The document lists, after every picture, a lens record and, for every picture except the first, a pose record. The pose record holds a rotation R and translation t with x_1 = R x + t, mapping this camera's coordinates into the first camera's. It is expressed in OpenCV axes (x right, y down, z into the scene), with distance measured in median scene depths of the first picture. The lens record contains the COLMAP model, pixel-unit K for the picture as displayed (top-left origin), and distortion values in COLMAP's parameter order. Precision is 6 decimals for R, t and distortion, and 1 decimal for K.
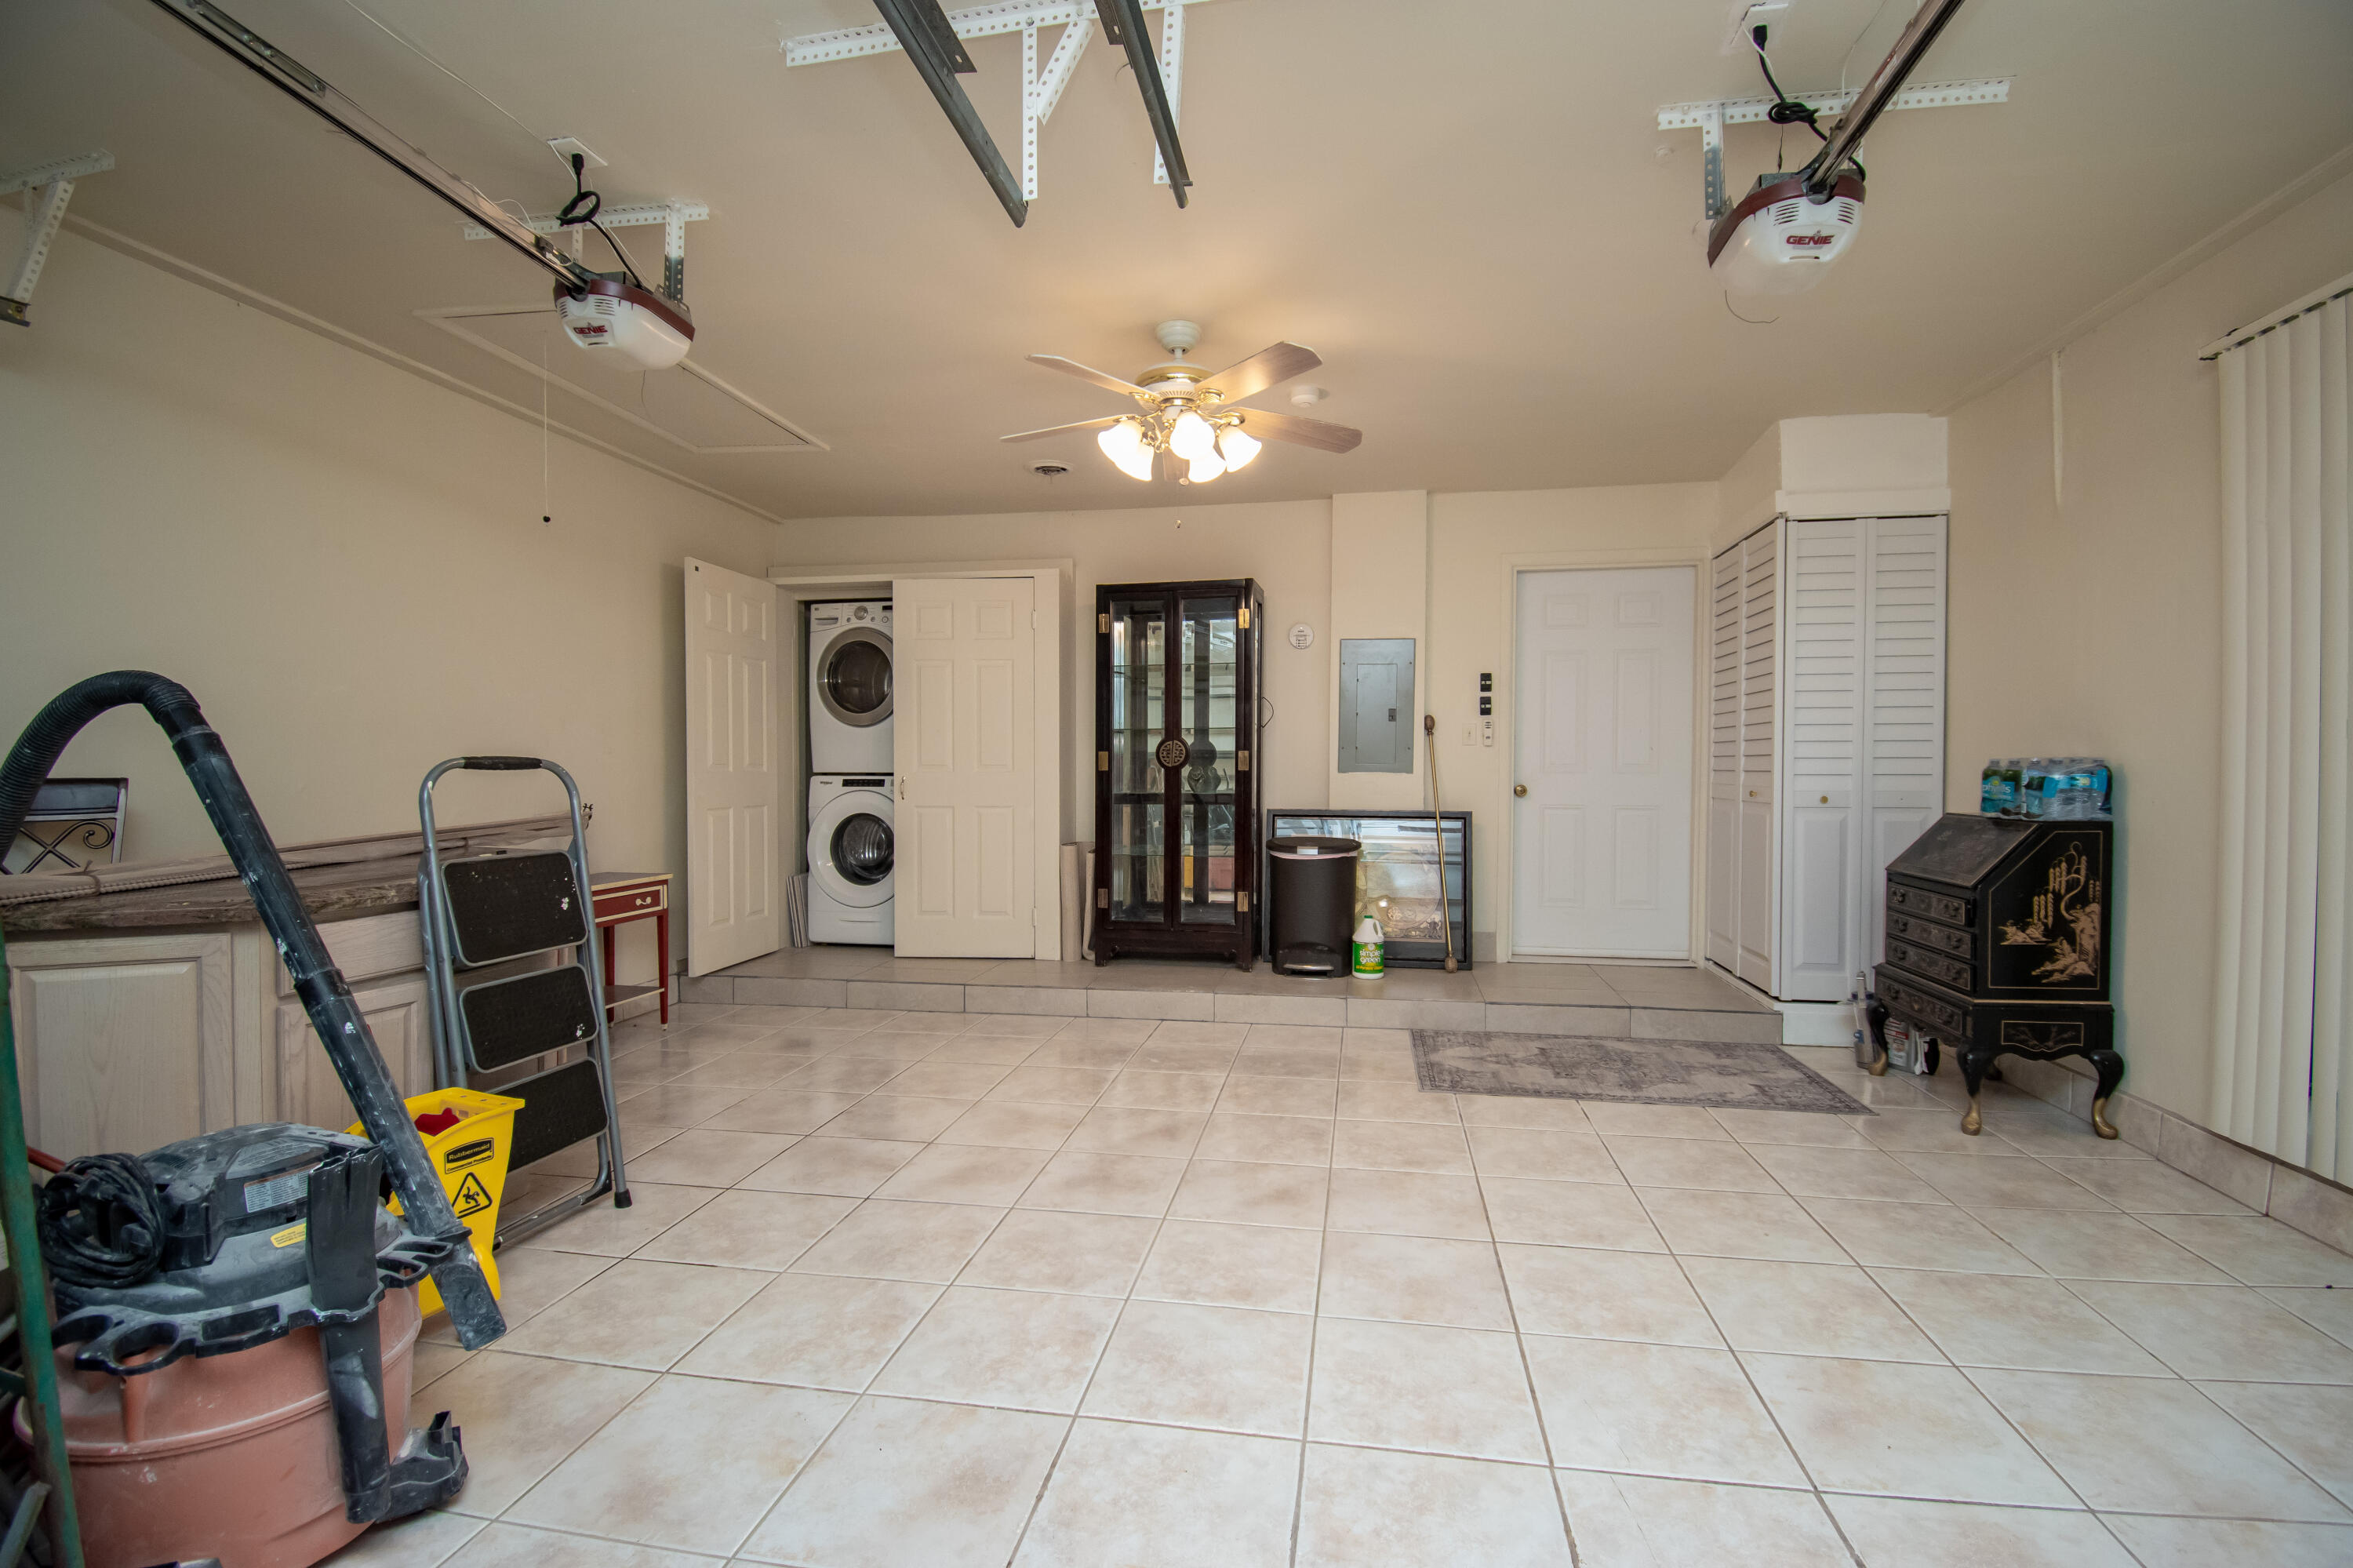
lens RADIAL K [[1047.4, 0, 1184.3], [0, 1047.4, 784.3], [0, 0, 1]] dist [-0.017937, -0.001304]
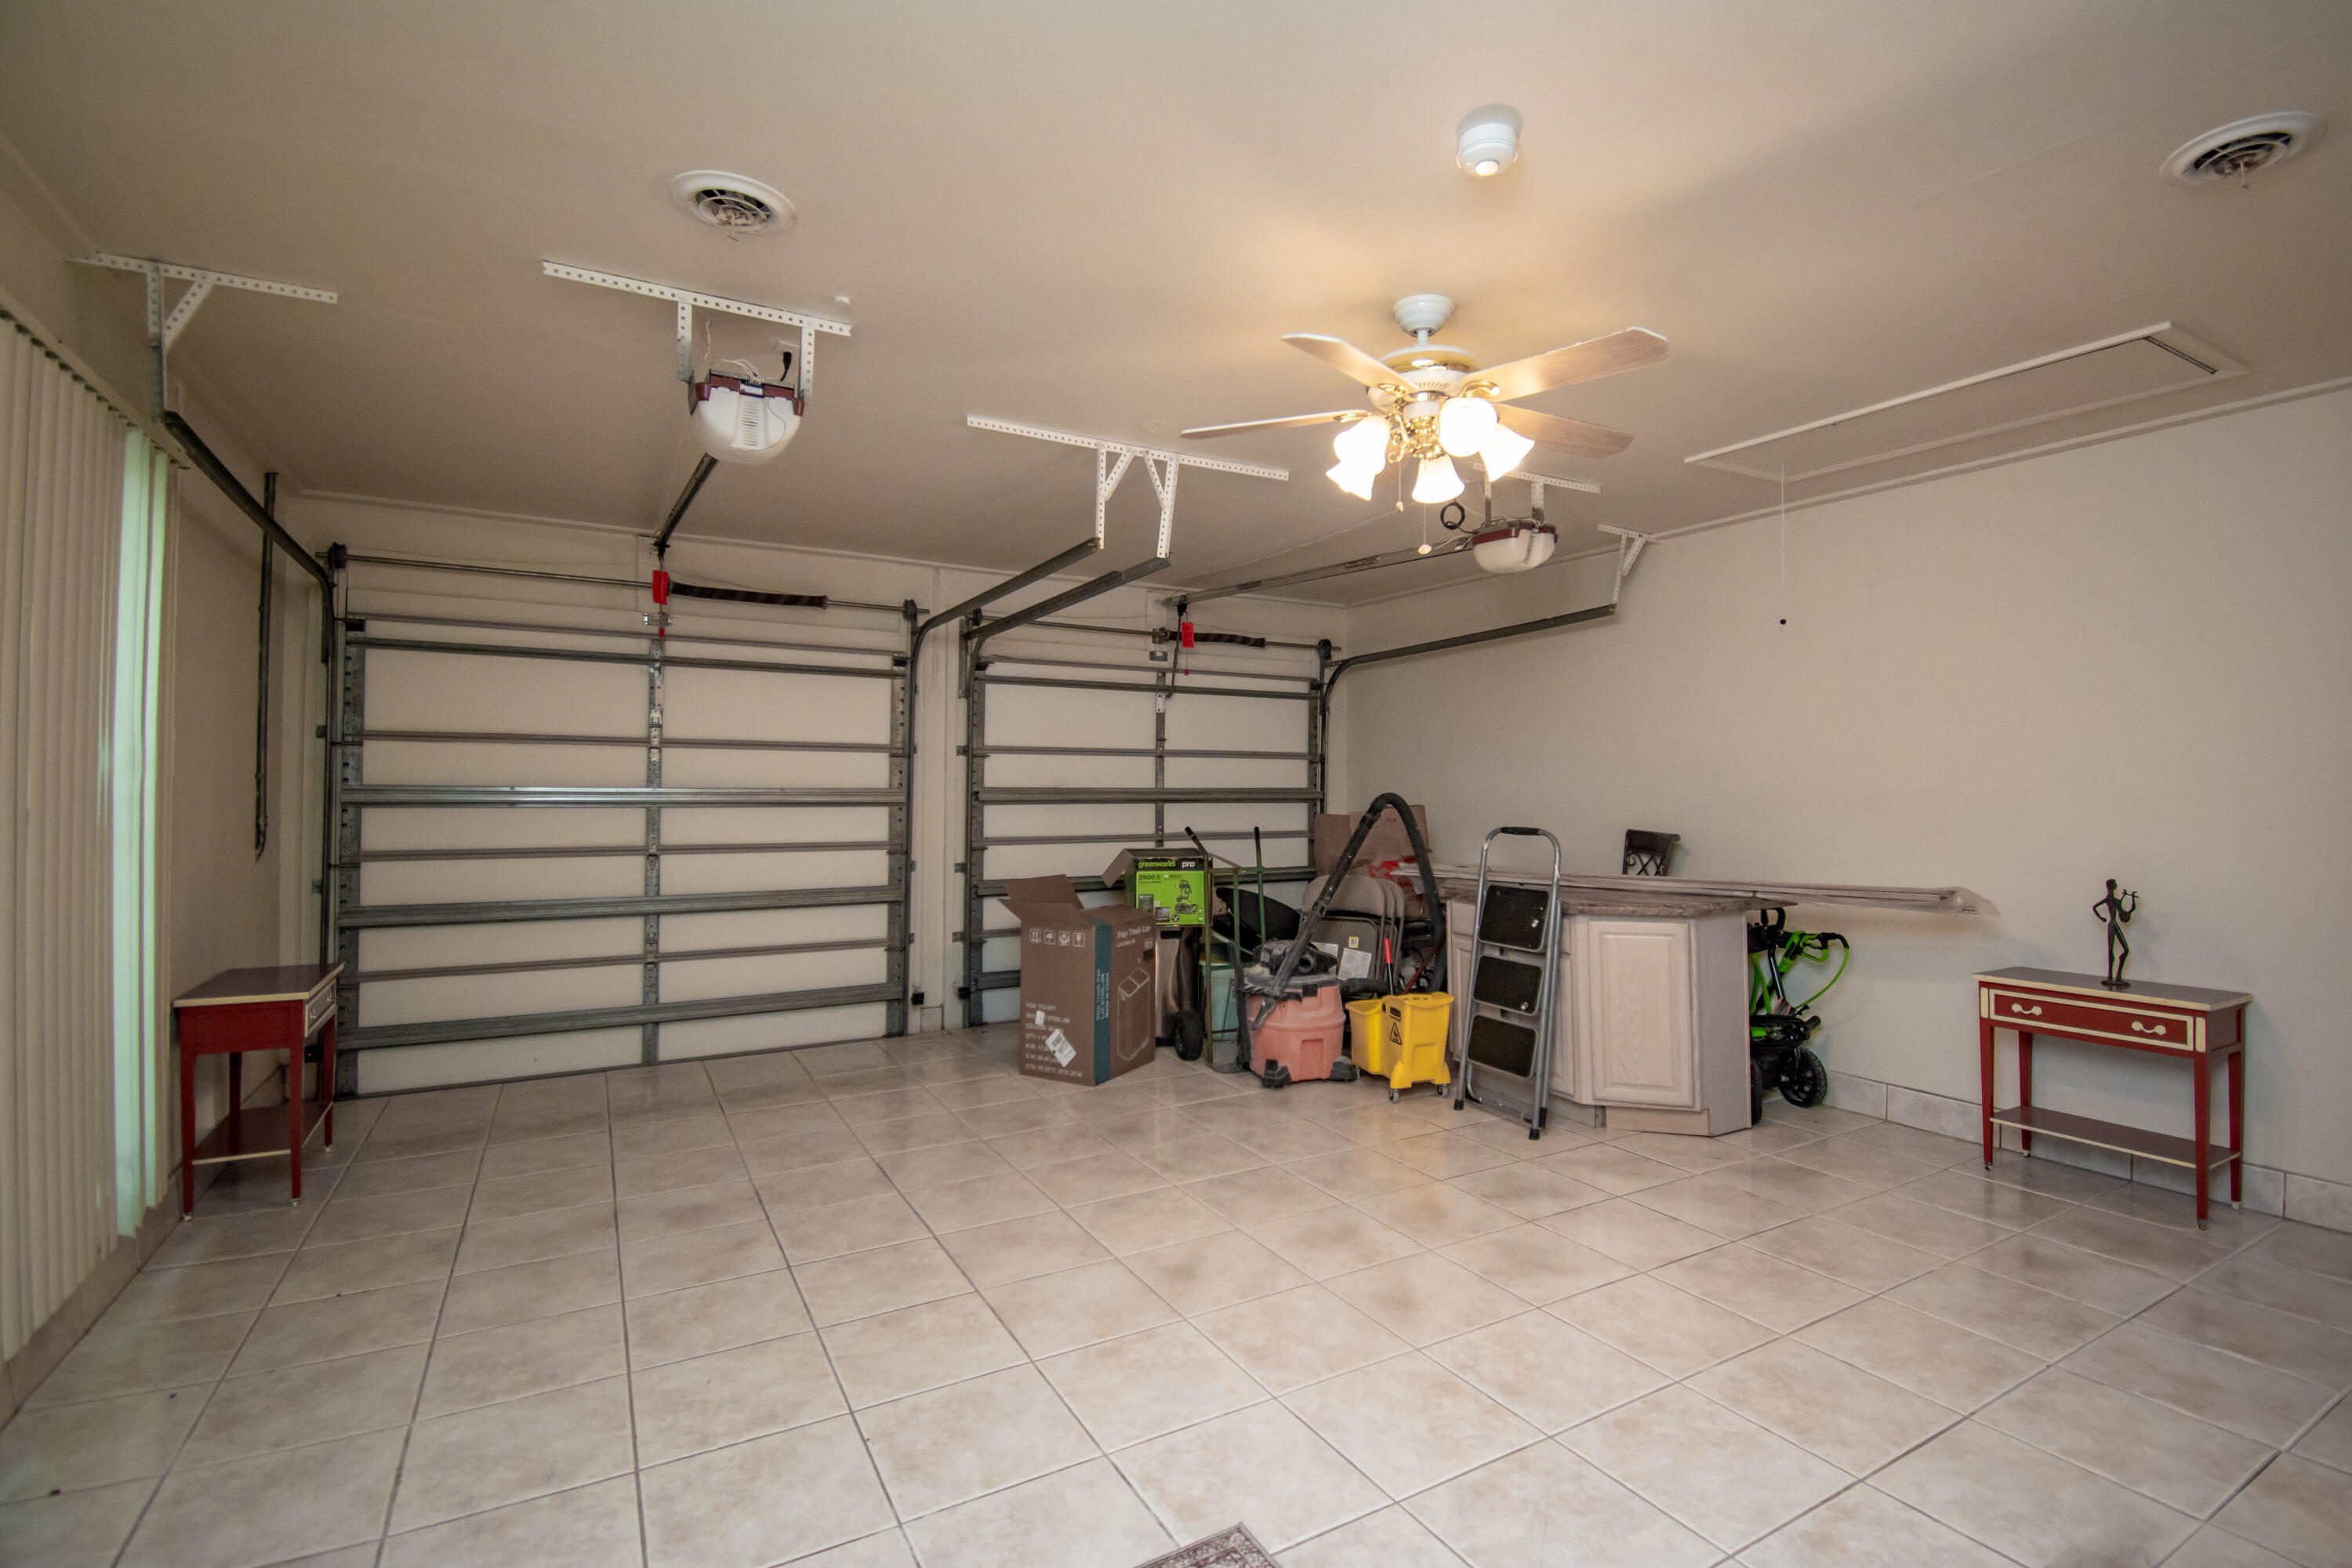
lens RADIAL K [[1046.9, 0, 1184.2], [0, 1046.9, 785.2], [0, 0, 1]] dist [-0.017937, -0.001304]
pose [[-0.778352, -0.012955, -0.627695, 0.762994], [-0.014999, 0.999885, -0.002038, -0.077196], [0.627650, 0.007829, -0.778457, 1.856308]]
